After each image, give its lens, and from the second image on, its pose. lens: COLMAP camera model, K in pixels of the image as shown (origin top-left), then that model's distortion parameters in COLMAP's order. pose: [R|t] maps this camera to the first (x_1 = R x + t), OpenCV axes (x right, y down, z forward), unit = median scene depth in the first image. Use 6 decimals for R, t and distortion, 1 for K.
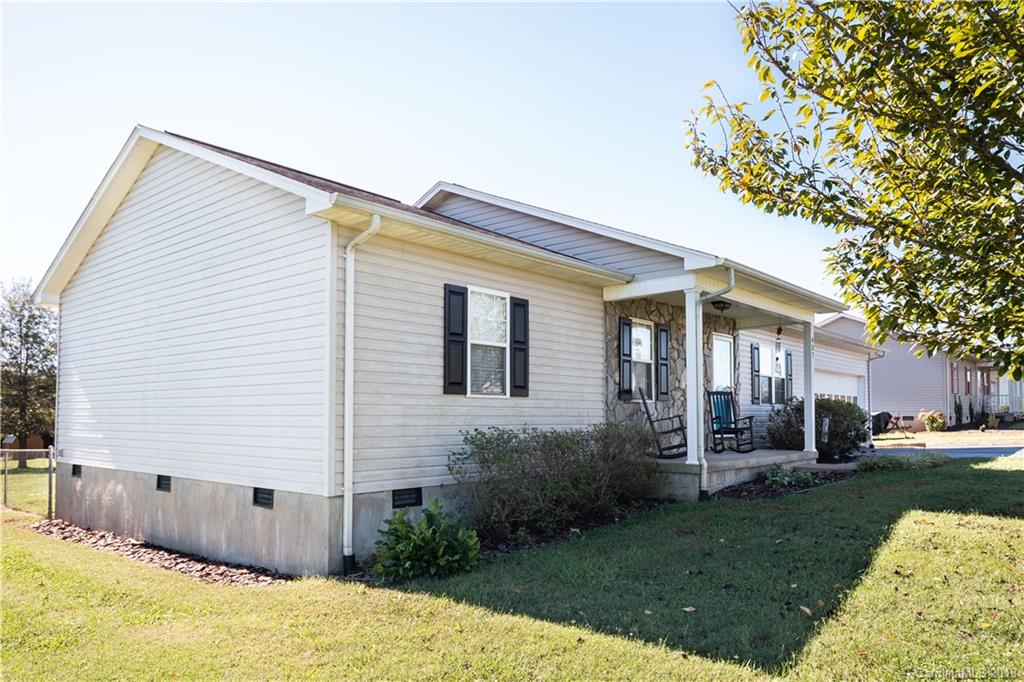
lens RADIAL K [[712.2, 0, 512.0], [0, 712.2, 341.0], [0, 0, 1]] dist [-0.001427, -0.000075]
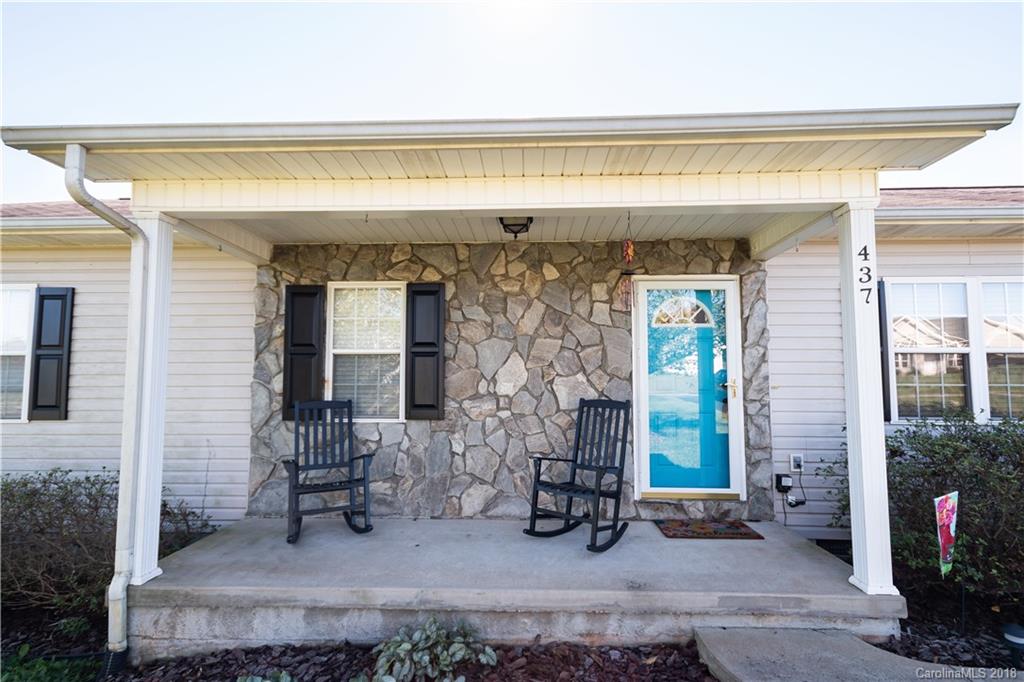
lens RADIAL K [[503.4, 0, 511.4], [0, 503.4, 333.9], [0, 0, 1]] dist [0.009024, 0.000782]
pose [[0.621466, -0.057316, -0.781342, 0.709142], [0.086855, 0.996213, -0.003994, 0.031793], [0.778612, -0.065381, 0.624091, 1.024173]]
